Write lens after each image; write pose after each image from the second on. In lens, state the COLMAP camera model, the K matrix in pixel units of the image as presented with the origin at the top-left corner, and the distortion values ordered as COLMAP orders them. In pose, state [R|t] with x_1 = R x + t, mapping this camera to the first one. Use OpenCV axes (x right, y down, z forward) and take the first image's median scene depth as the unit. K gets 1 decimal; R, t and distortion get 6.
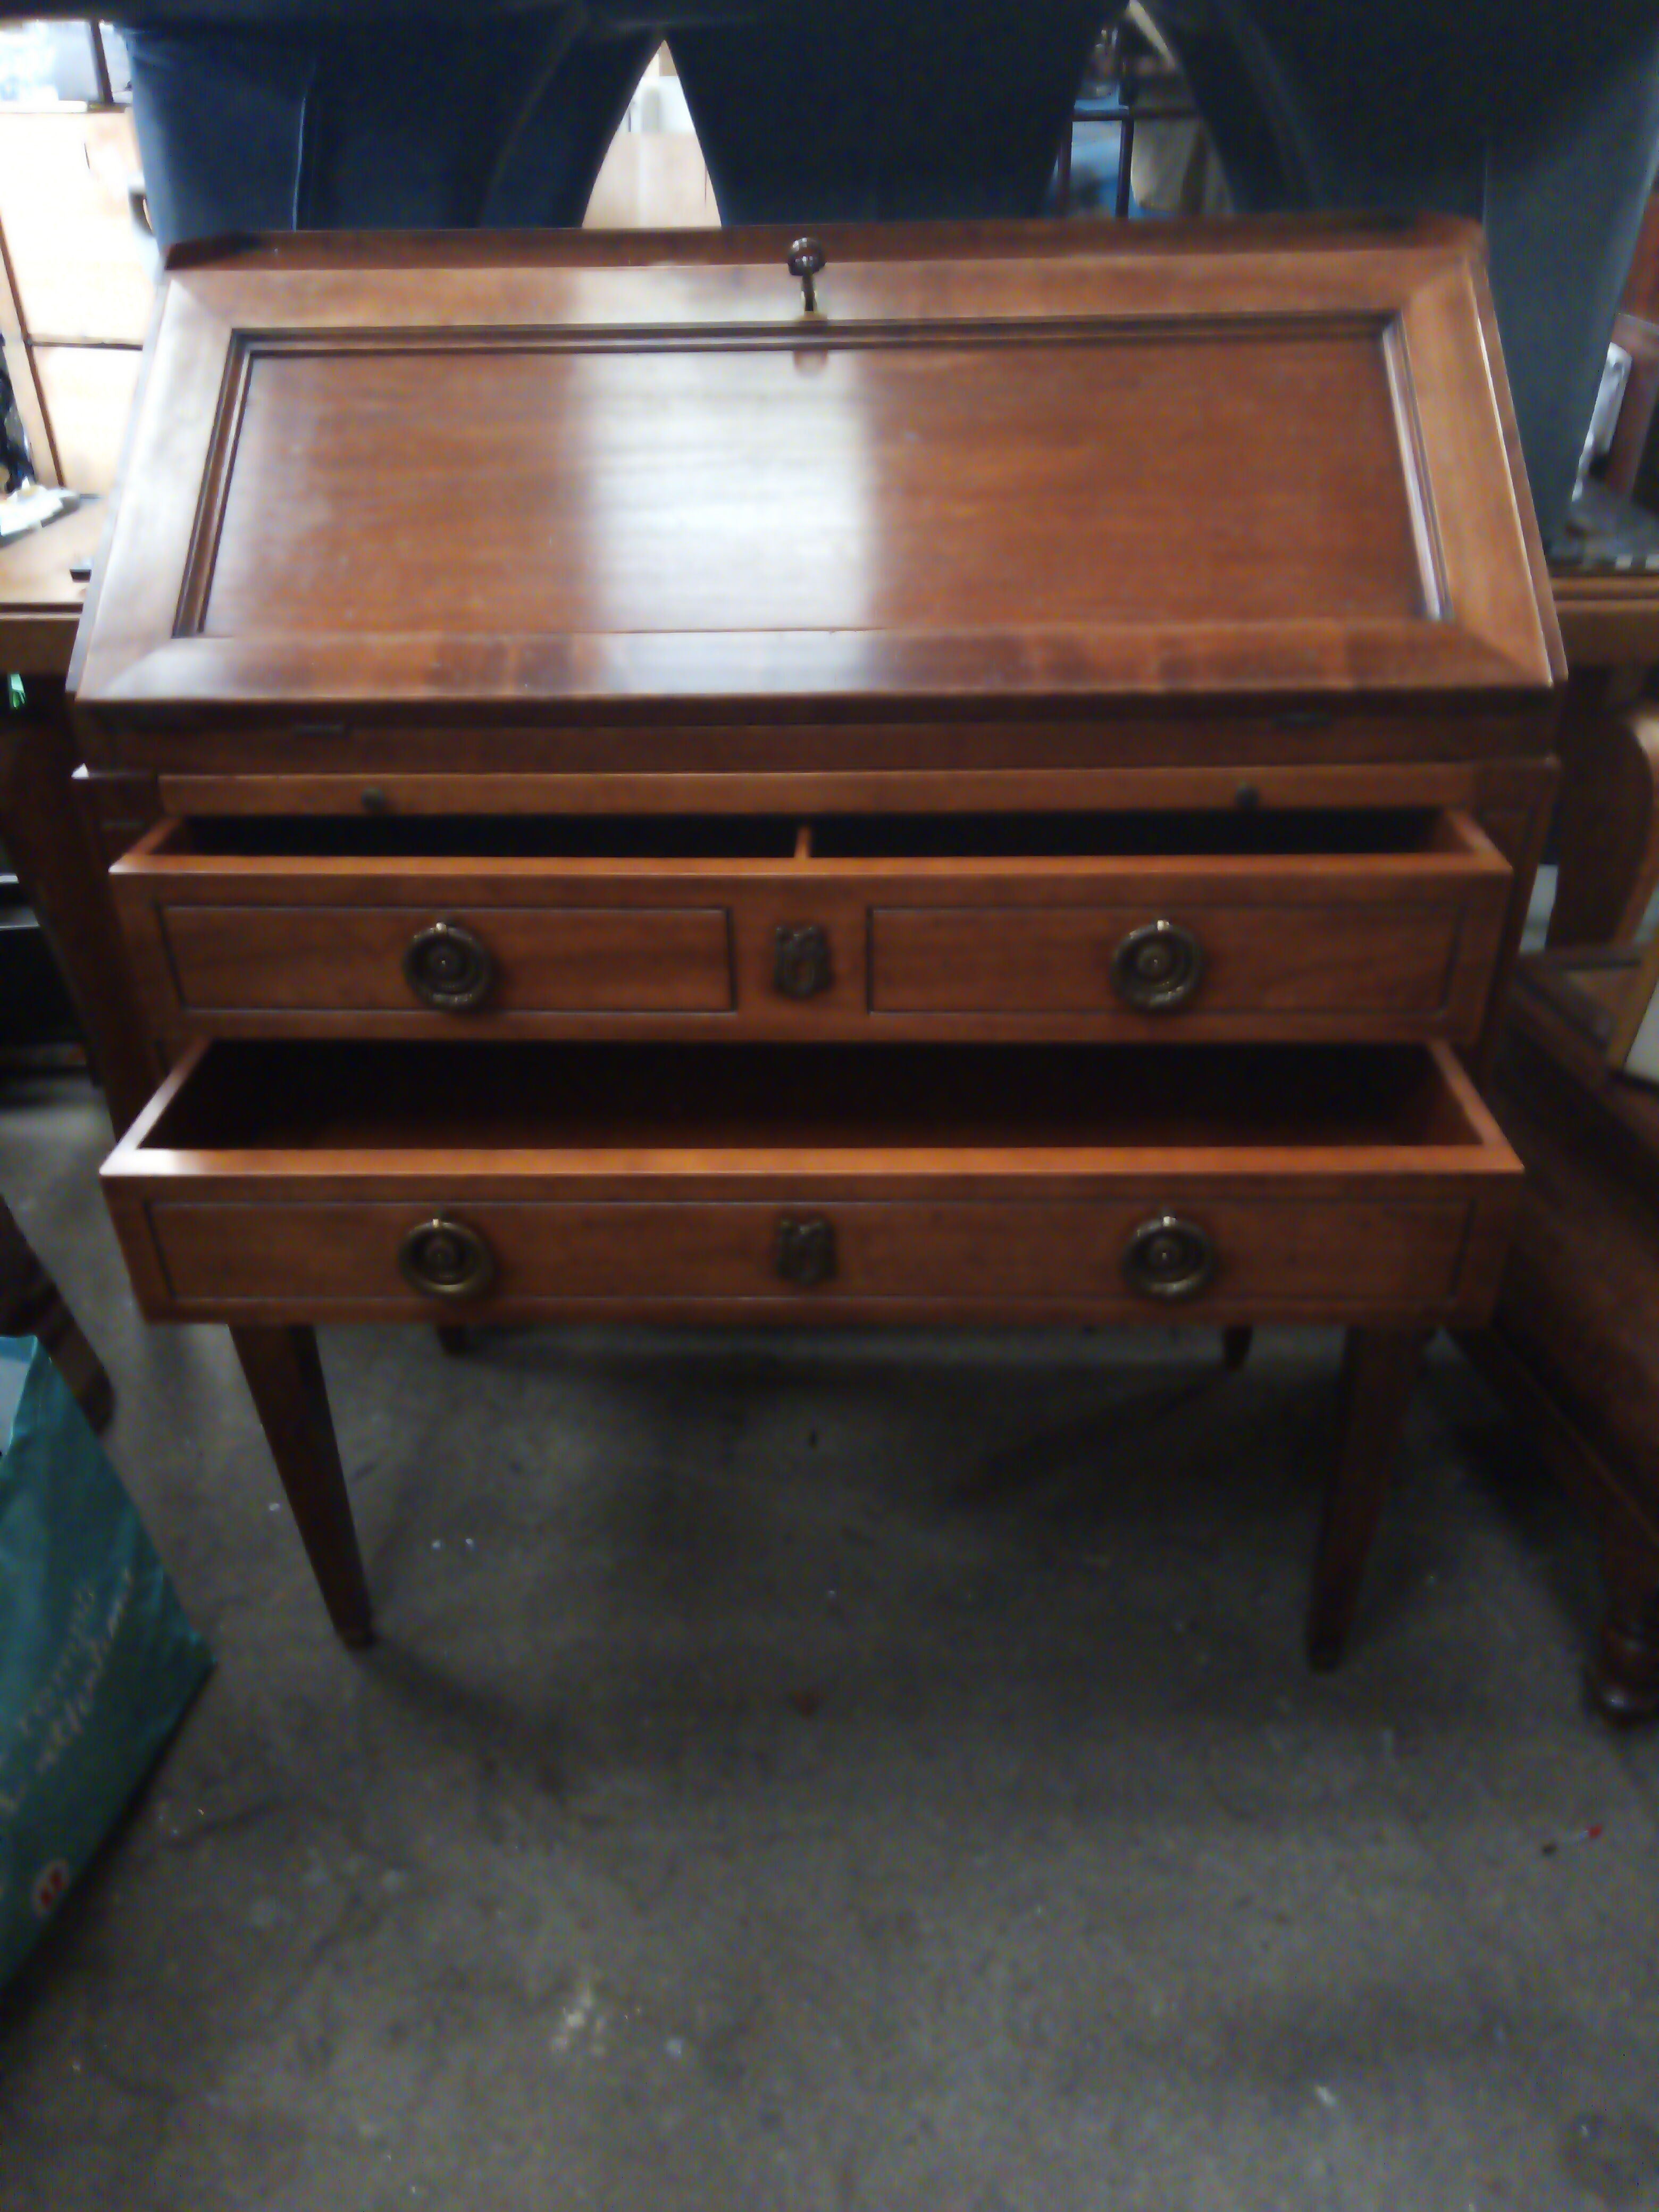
lens RADIAL K [[1636.9, 0, 829.5], [0, 1636.9, 1106.0], [0, 0, 1]] dist [0.029721, 0.001644]
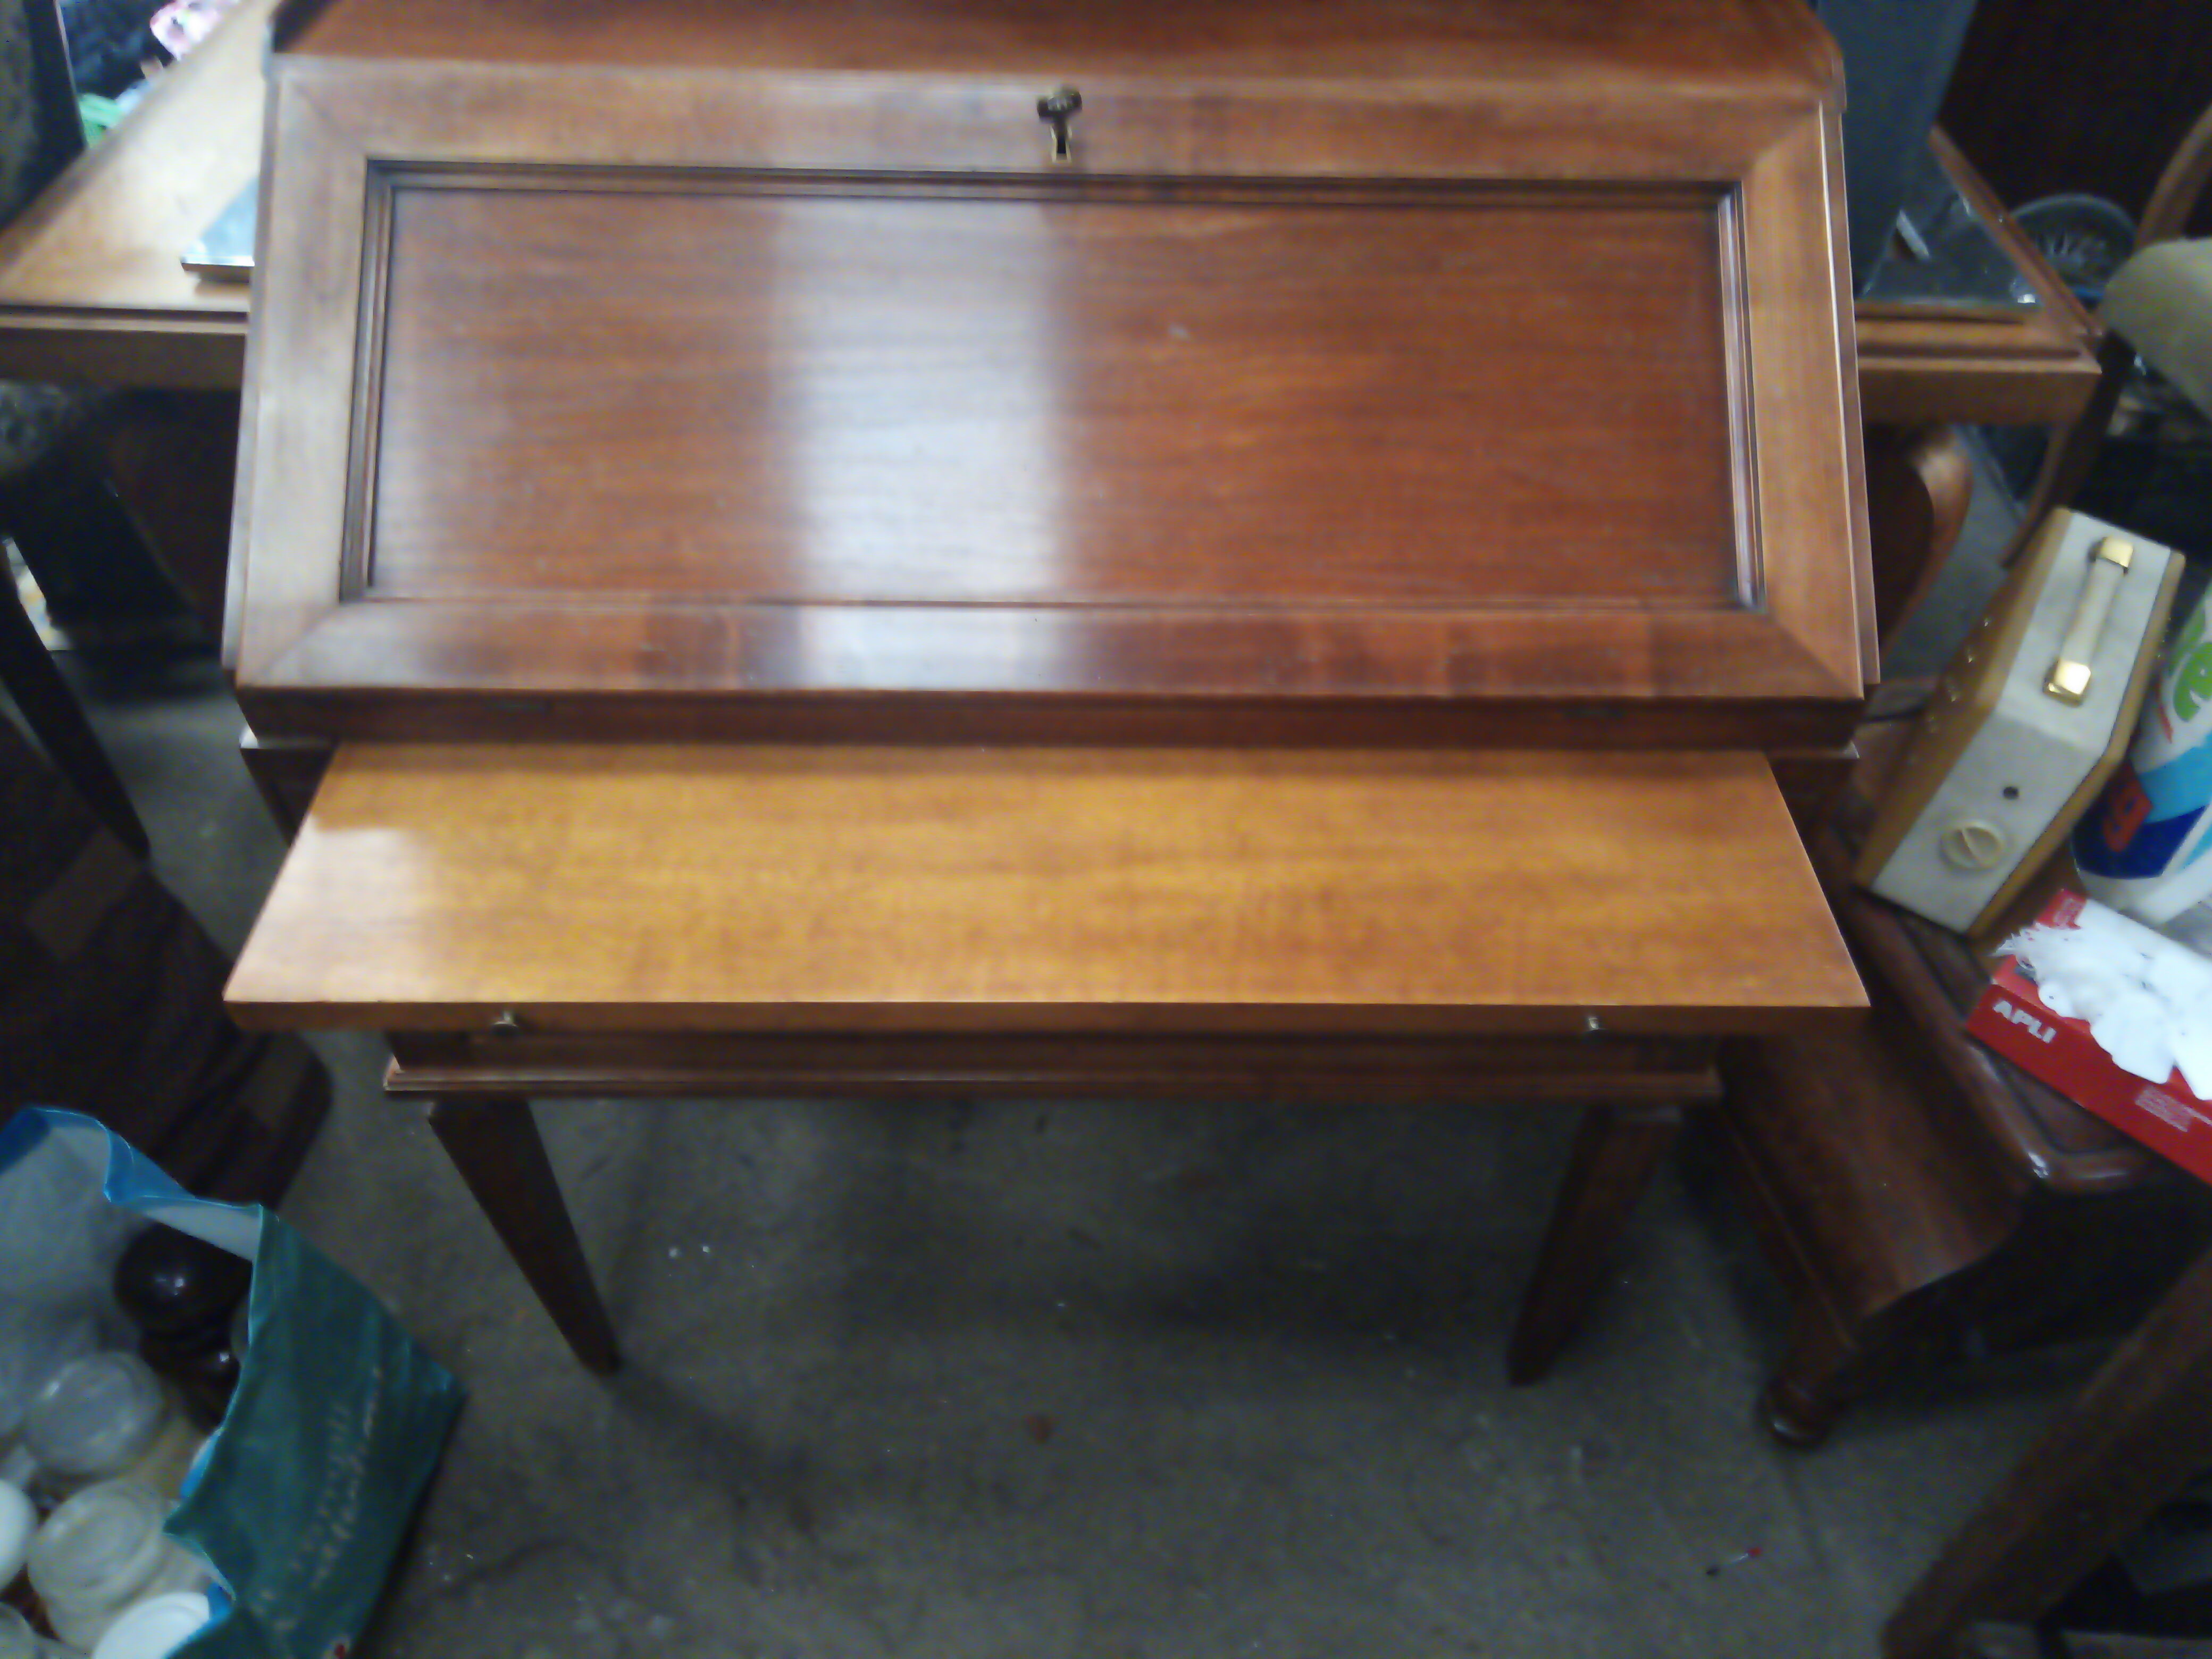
lens RADIAL K [[1645.9, 0, 1106.0], [0, 1645.9, 829.5], [0, 0, 1]] dist [0.029586, -0.005717]
pose [[0.998588, -0.001866, 0.053098, -0.032409], [-0.011892, 0.966178, 0.257601, -0.343637], [-0.051782, -0.257869, 0.964791, 0.081243]]
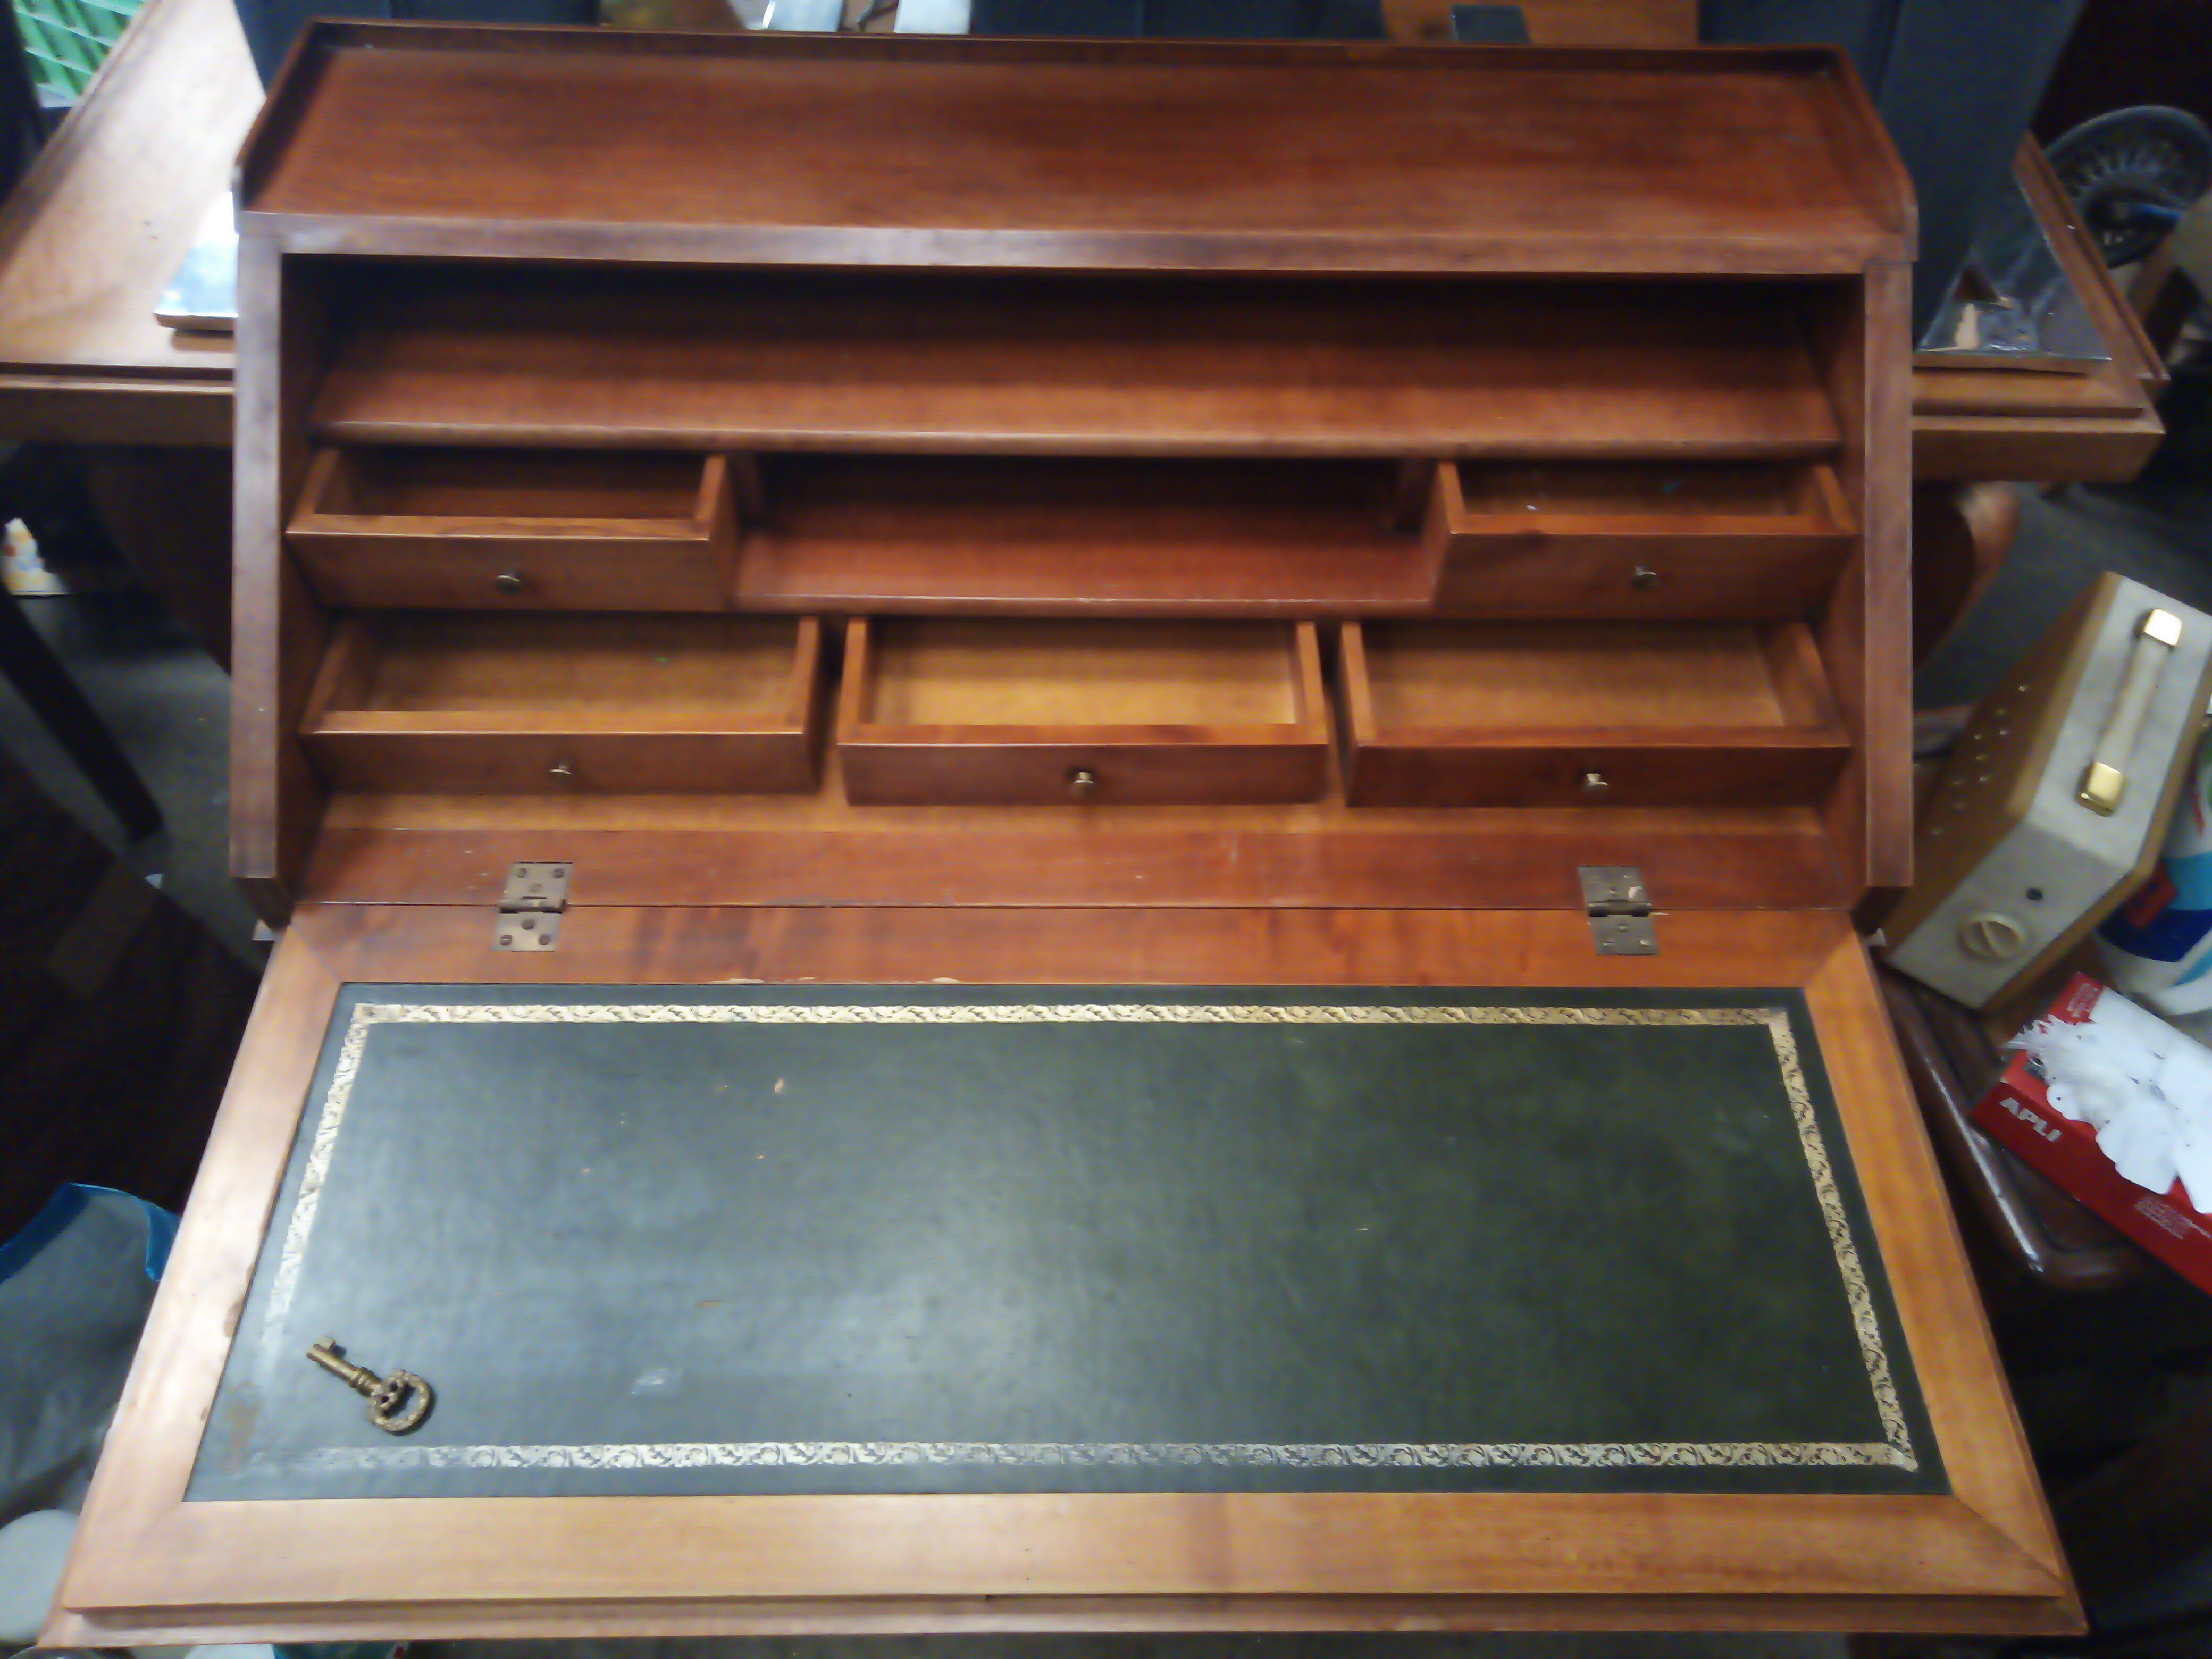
lens RADIAL K [[1636.9, 0, 1106.0], [0, 1636.9, 829.5], [0, 0, 1]] dist [0.029721, 0.001644]
pose [[0.998832, -0.003578, 0.048192, -0.036411], [-0.015190, 0.923456, 0.383404, -0.522118], [-0.045875, -0.383688, 0.922323, 0.154380]]
